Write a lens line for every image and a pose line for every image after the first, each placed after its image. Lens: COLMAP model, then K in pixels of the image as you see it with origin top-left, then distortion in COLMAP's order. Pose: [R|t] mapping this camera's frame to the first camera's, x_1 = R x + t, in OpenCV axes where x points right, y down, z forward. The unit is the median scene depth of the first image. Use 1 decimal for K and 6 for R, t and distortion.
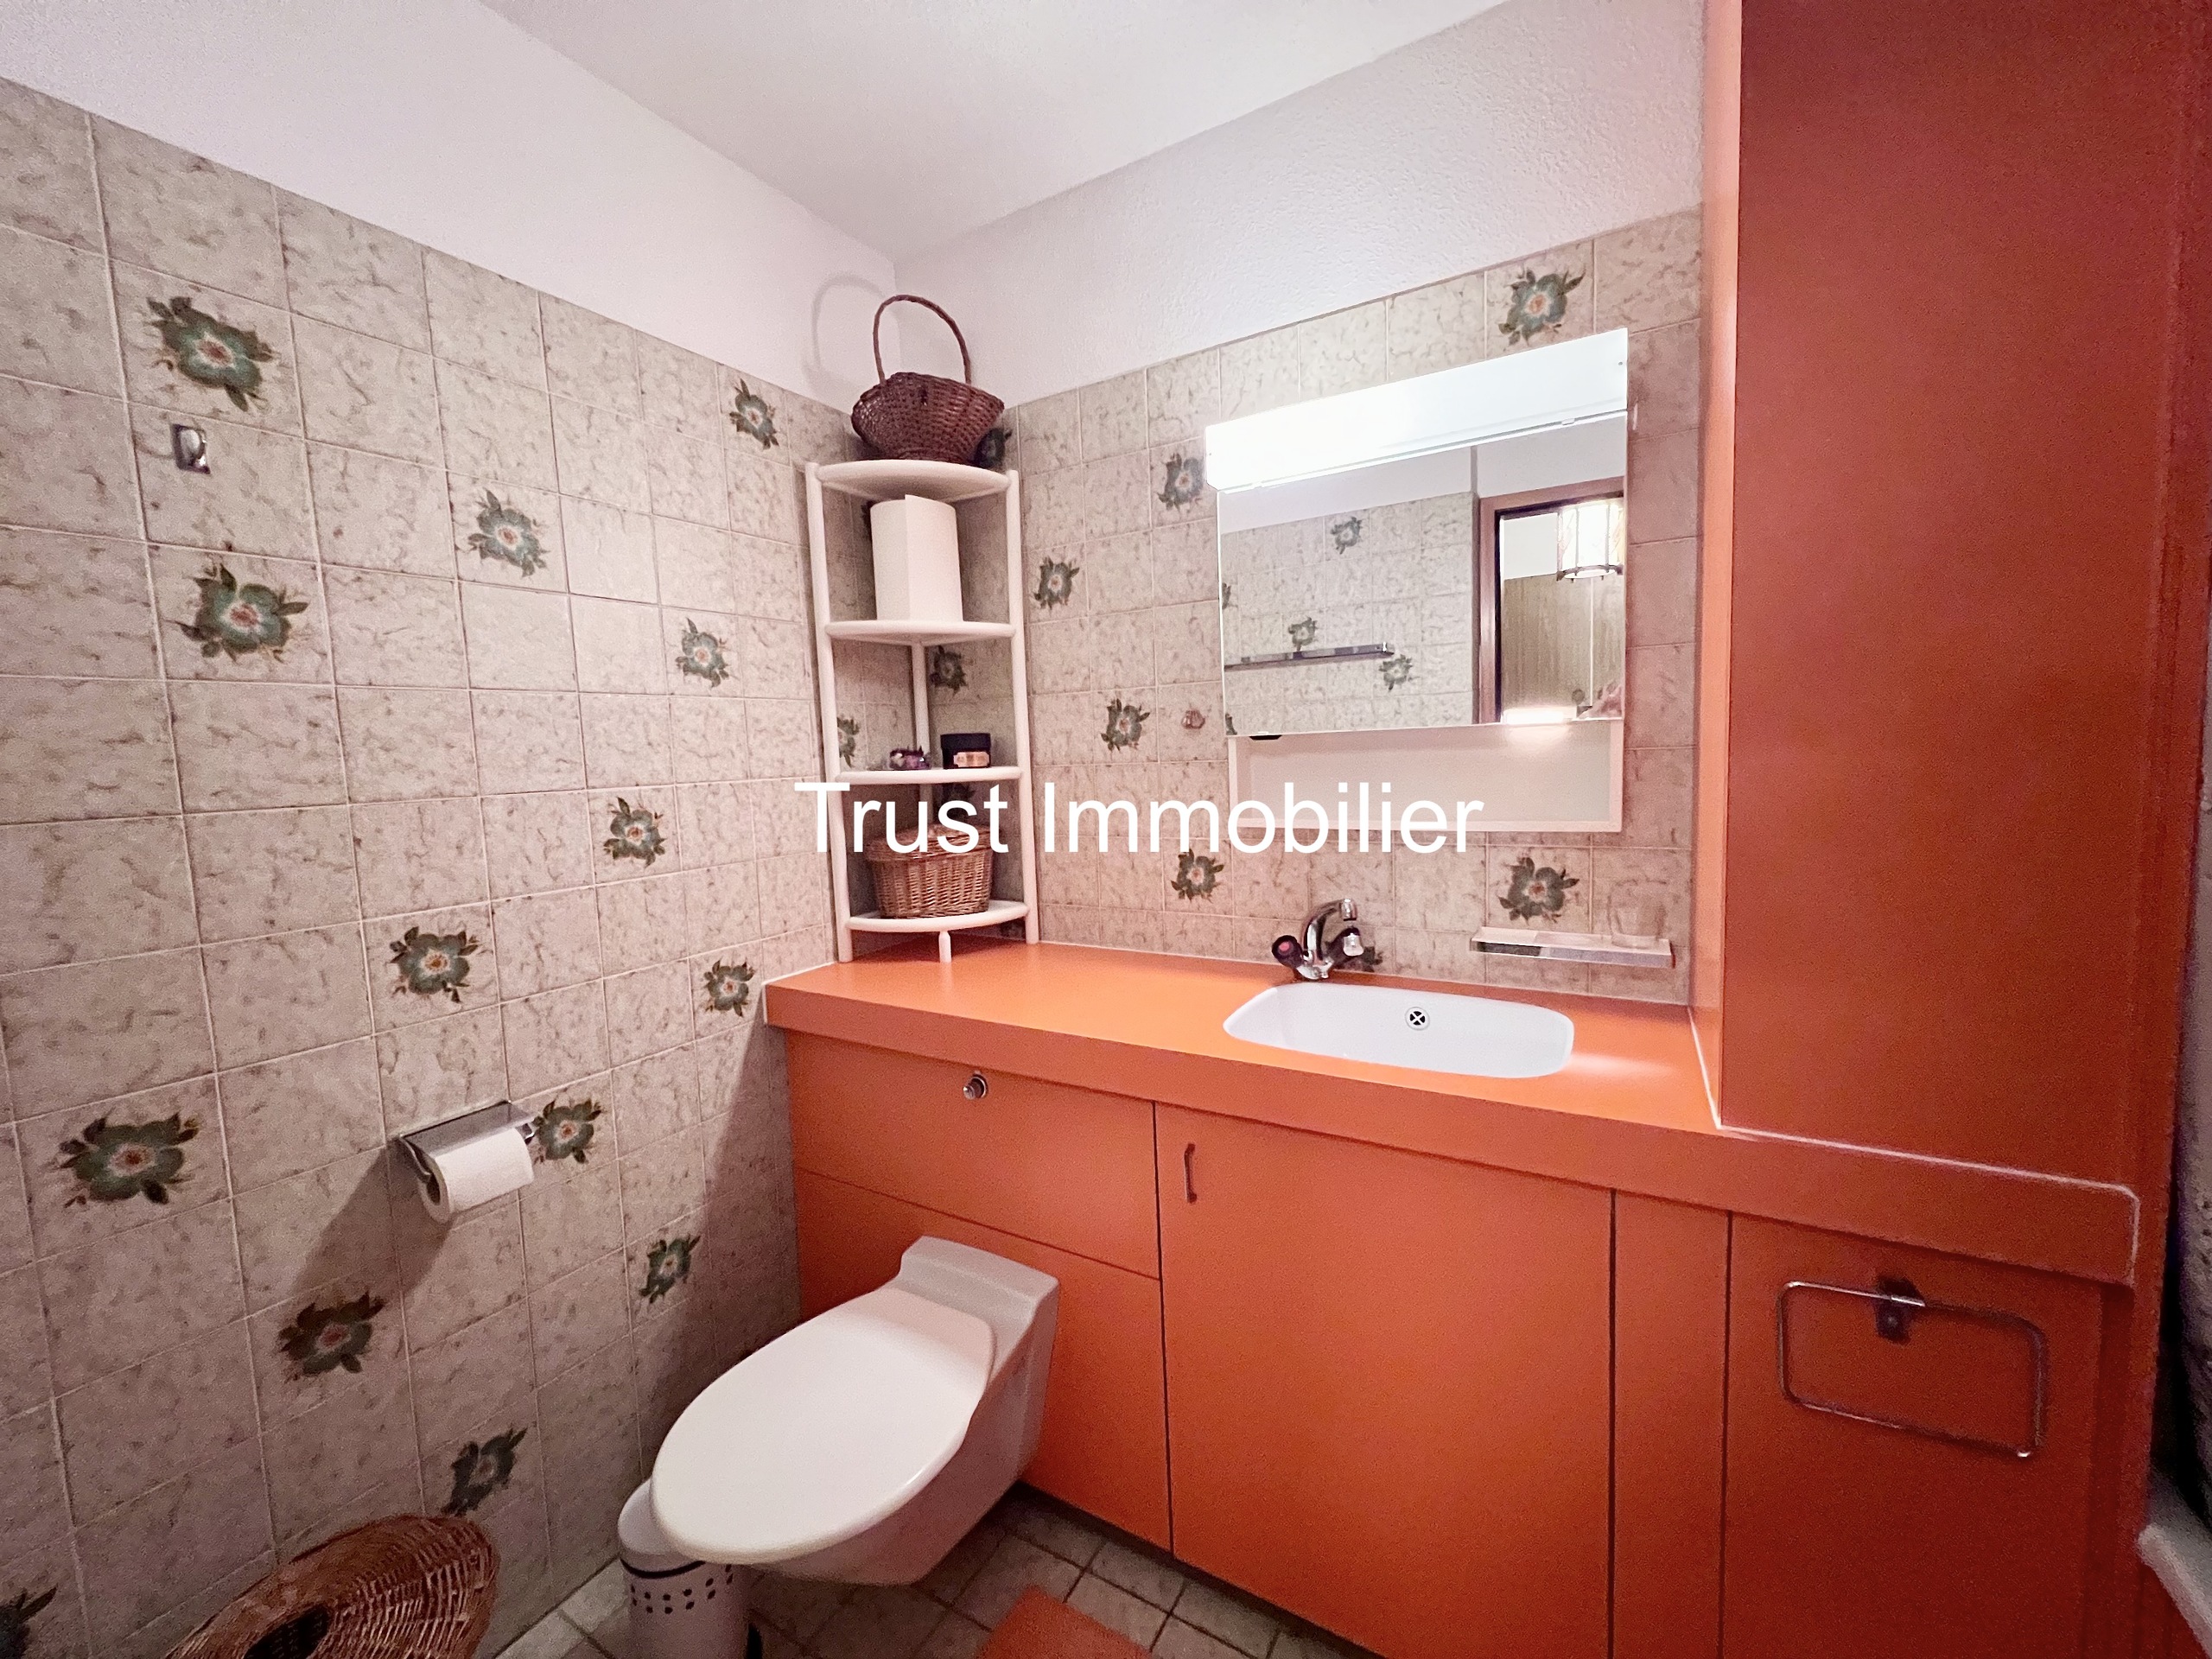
lens RADIAL K [[882.6, 0, 1103.6], [0, 882.6, 827.0], [0, 0, 1]] dist [-0.001938, 0.000274]
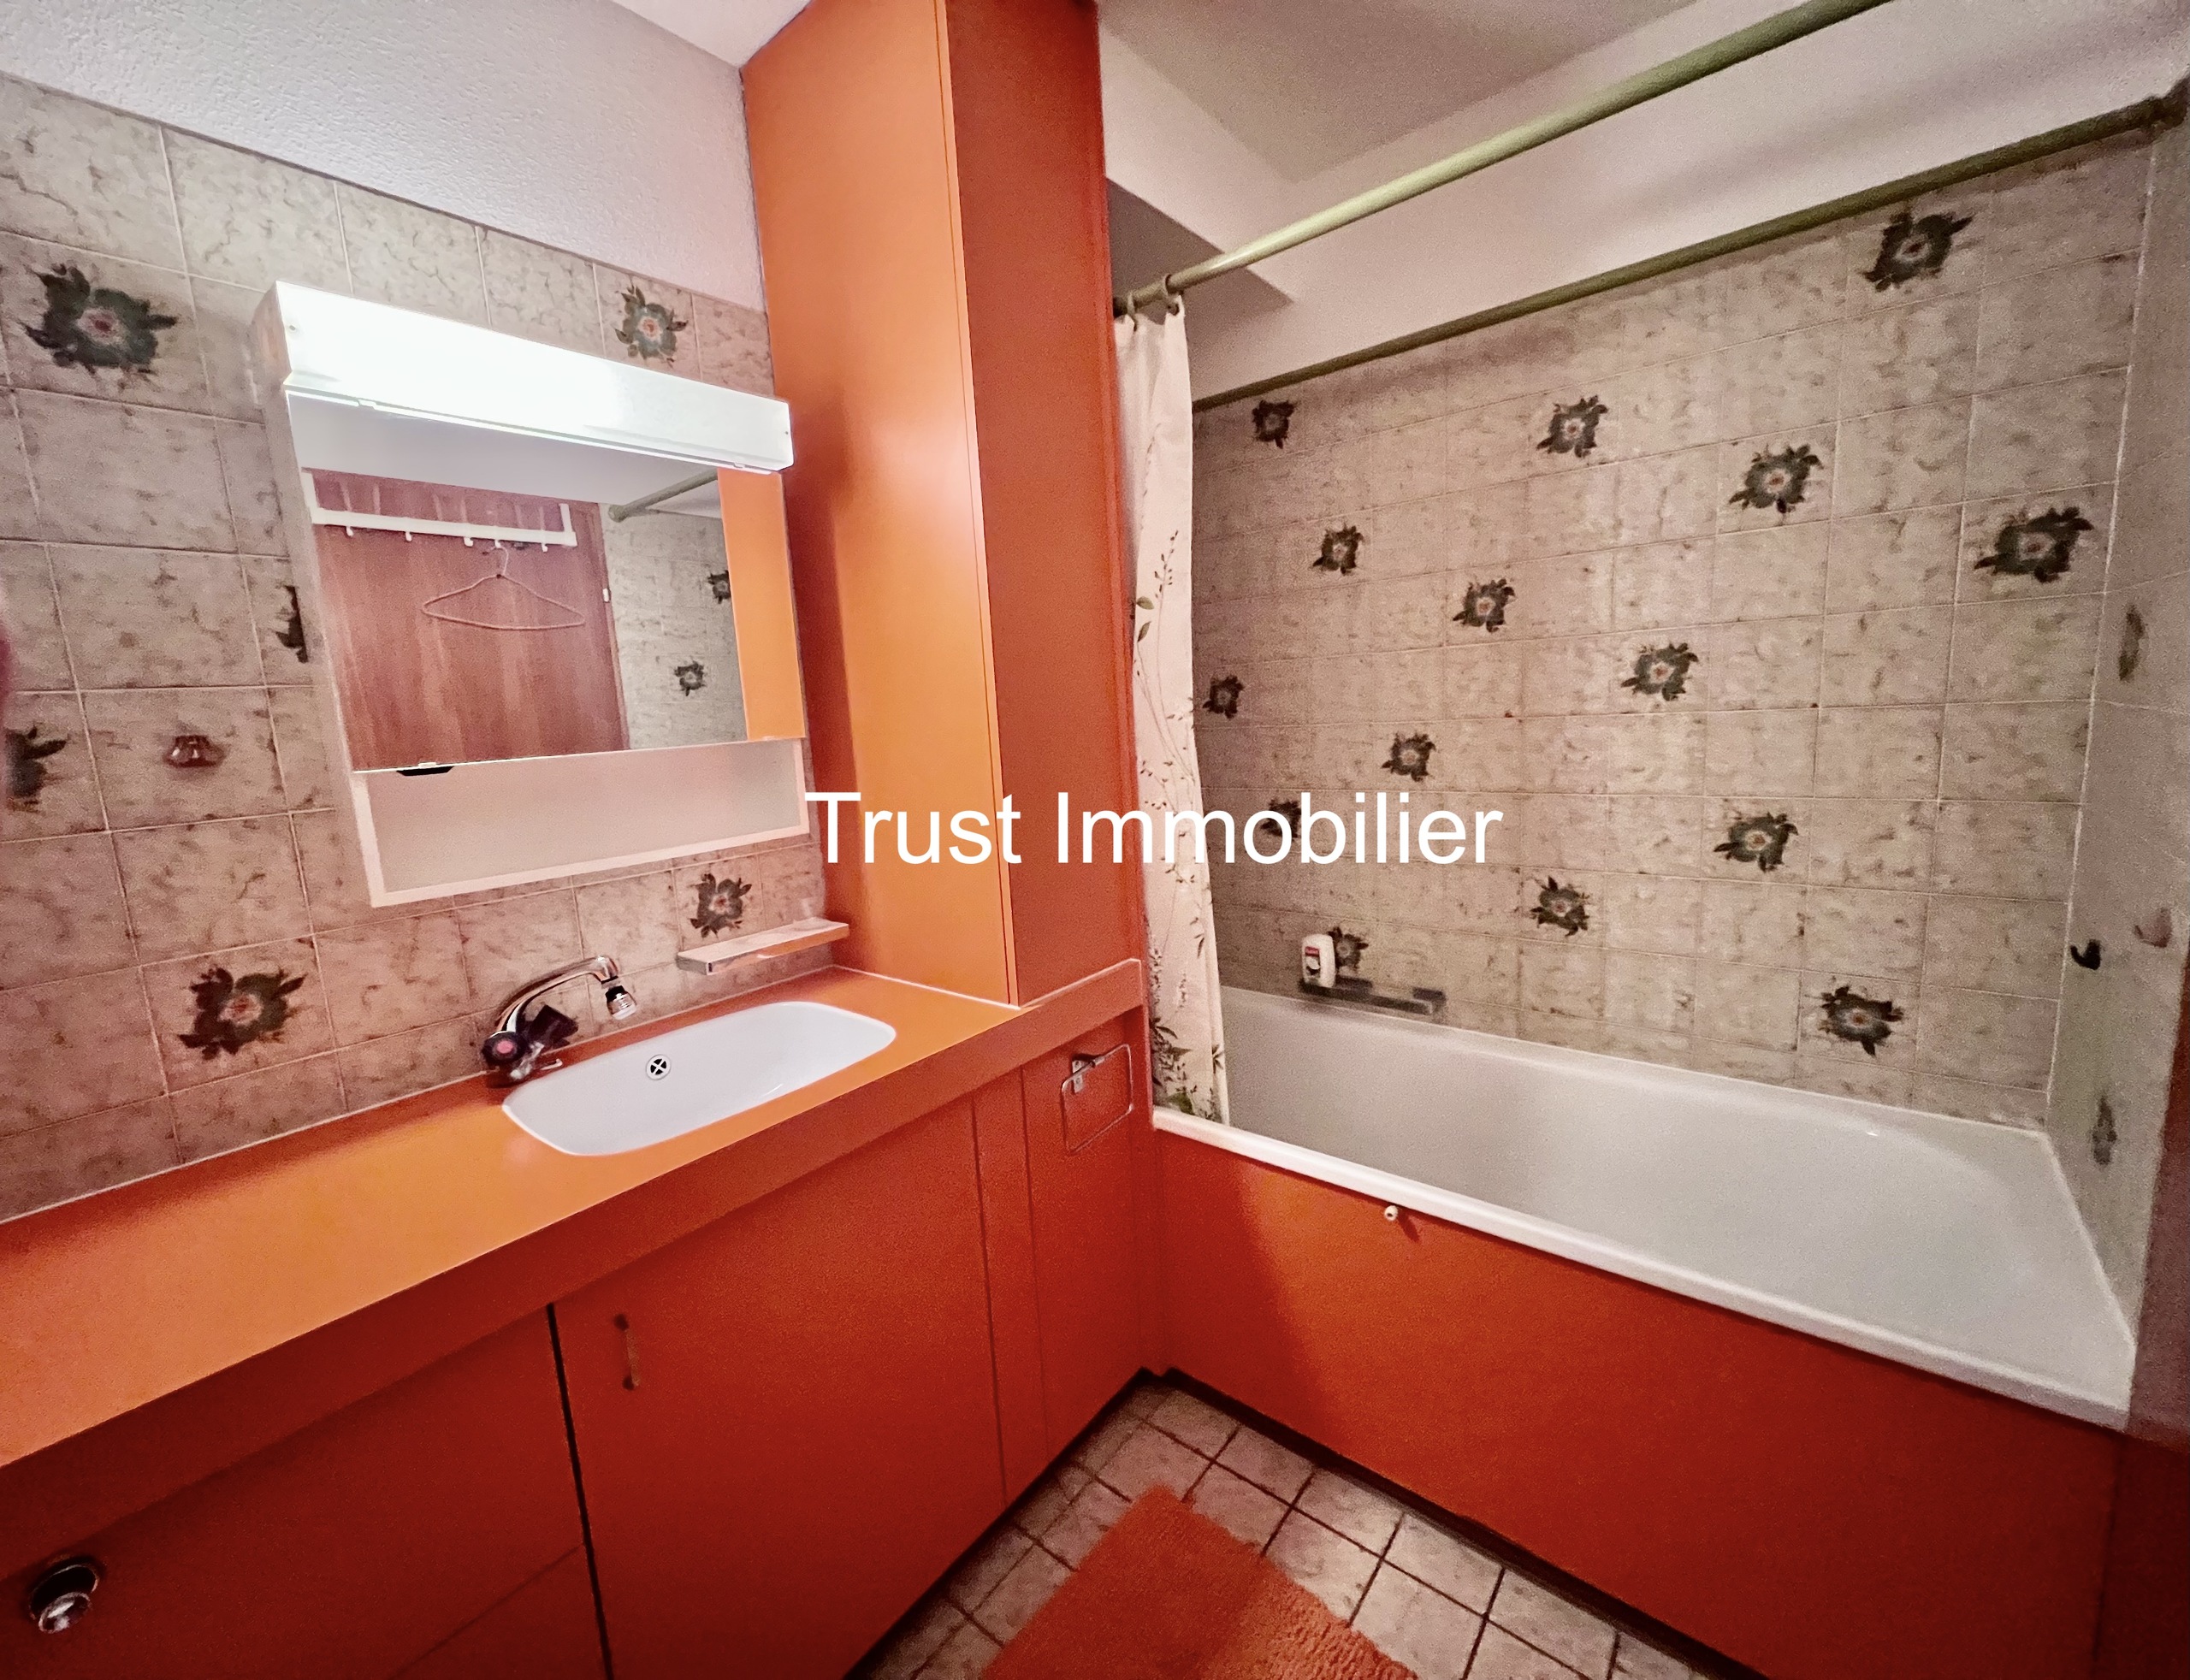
lens RADIAL K [[887.8, 0, 1092.7], [0, 887.8, 836.0], [0, 0, 1]] dist [-0.001148, -0.000004]
pose [[0.157908, -0.118700, 0.980294, -0.453624], [0.141888, 0.985174, 0.096435, -0.044634], [-0.977207, 0.123865, 0.172409, 0.375255]]
